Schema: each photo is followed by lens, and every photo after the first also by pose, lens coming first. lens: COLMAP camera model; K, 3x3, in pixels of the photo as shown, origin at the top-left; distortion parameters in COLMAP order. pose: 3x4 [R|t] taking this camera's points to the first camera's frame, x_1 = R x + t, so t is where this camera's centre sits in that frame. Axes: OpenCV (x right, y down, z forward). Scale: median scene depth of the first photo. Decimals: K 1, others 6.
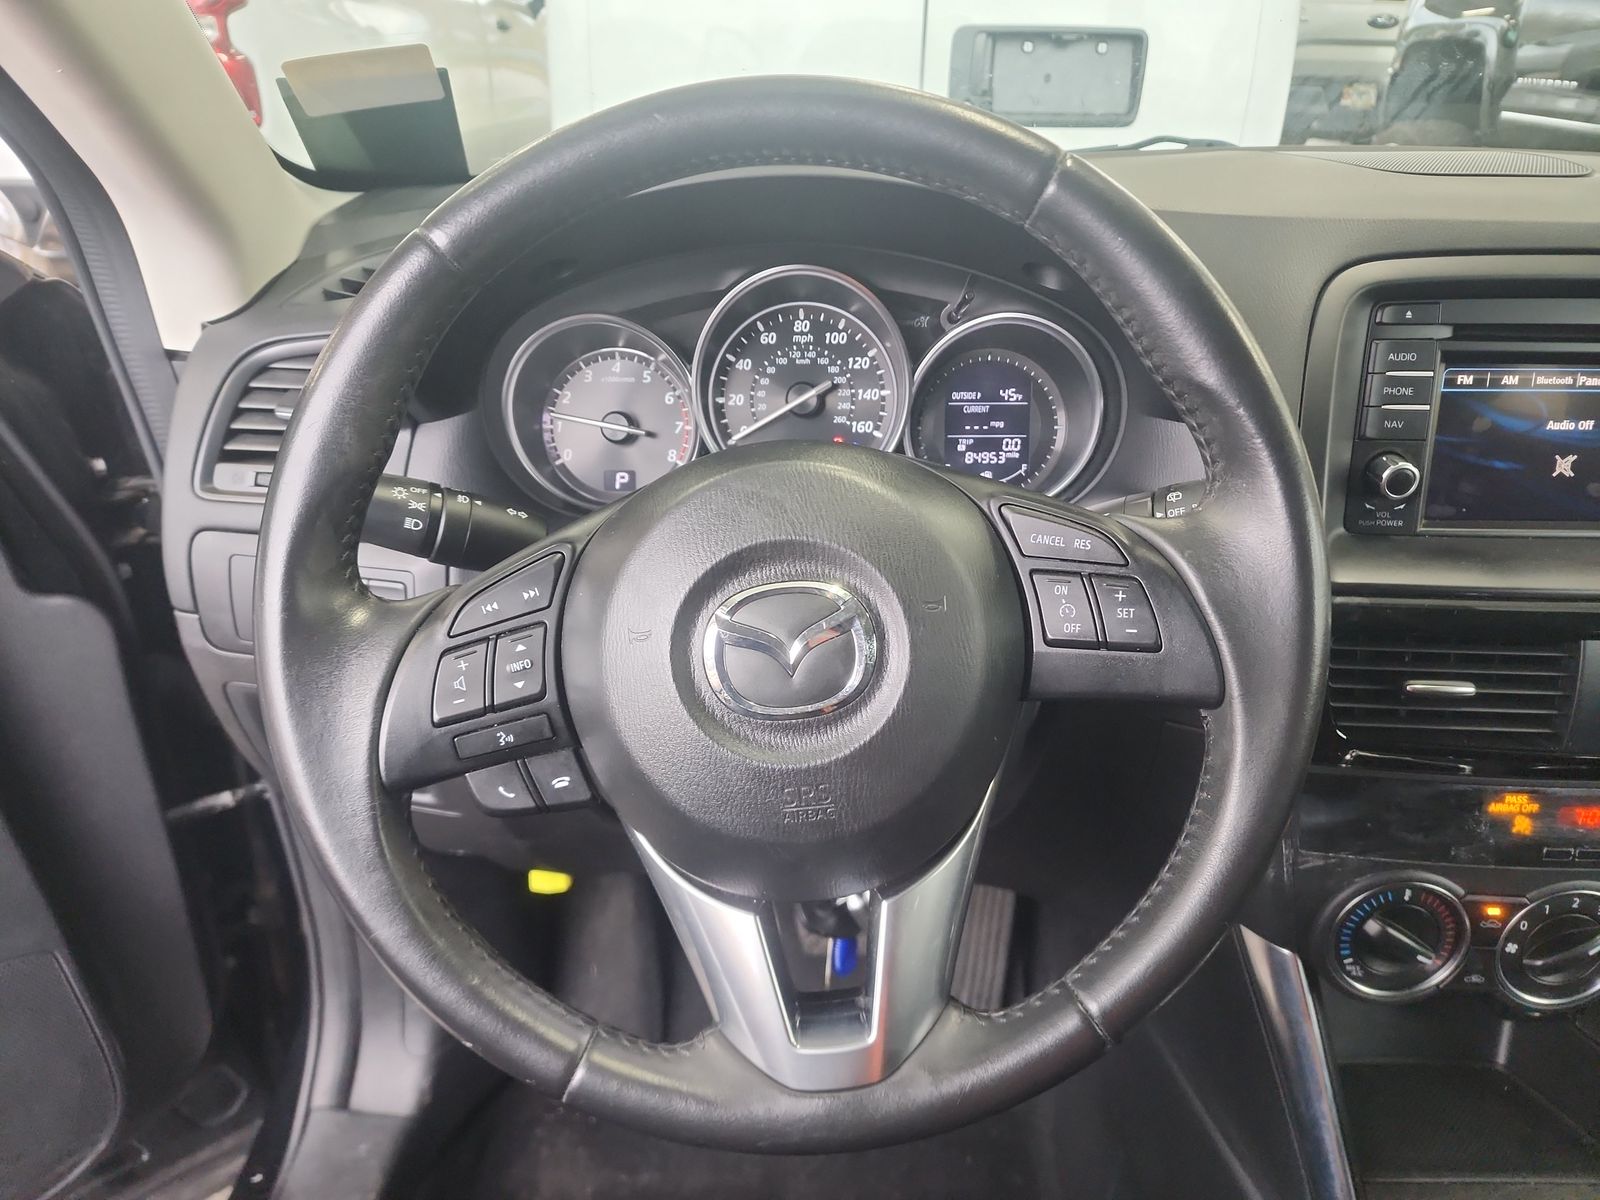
lens RADIAL K [[1065.1, 0, 793.1], [0, 1065.1, 600.9], [0, 0, 1]] dist [0.056854, -0.038686]
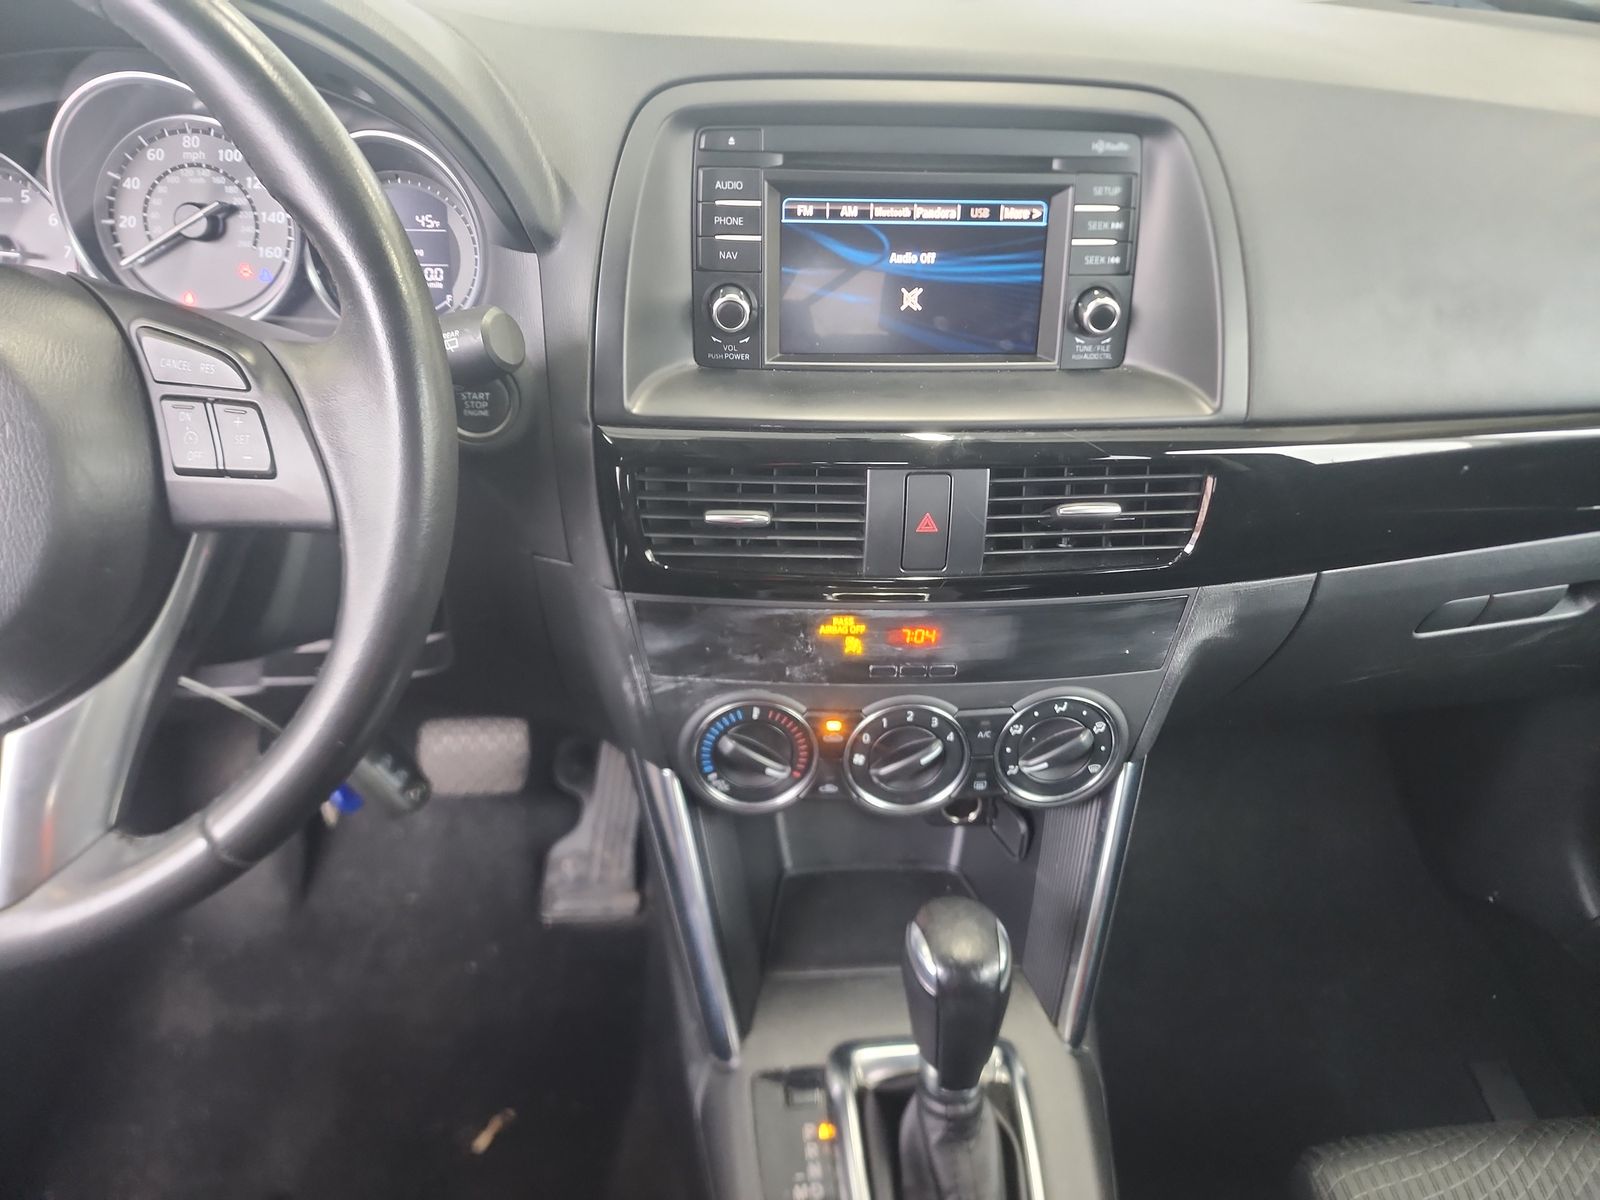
lens RADIAL K [[1065.1, 0, 809.8], [0, 1065.1, 568.6], [0, 0, 1]] dist [0.056854, -0.038686]
pose [[0.997567, -0.015371, 0.068002, 0.549853], [0.007943, 0.994099, 0.108189, 0.018533], [-0.069263, -0.107386, 0.991802, -0.021079]]
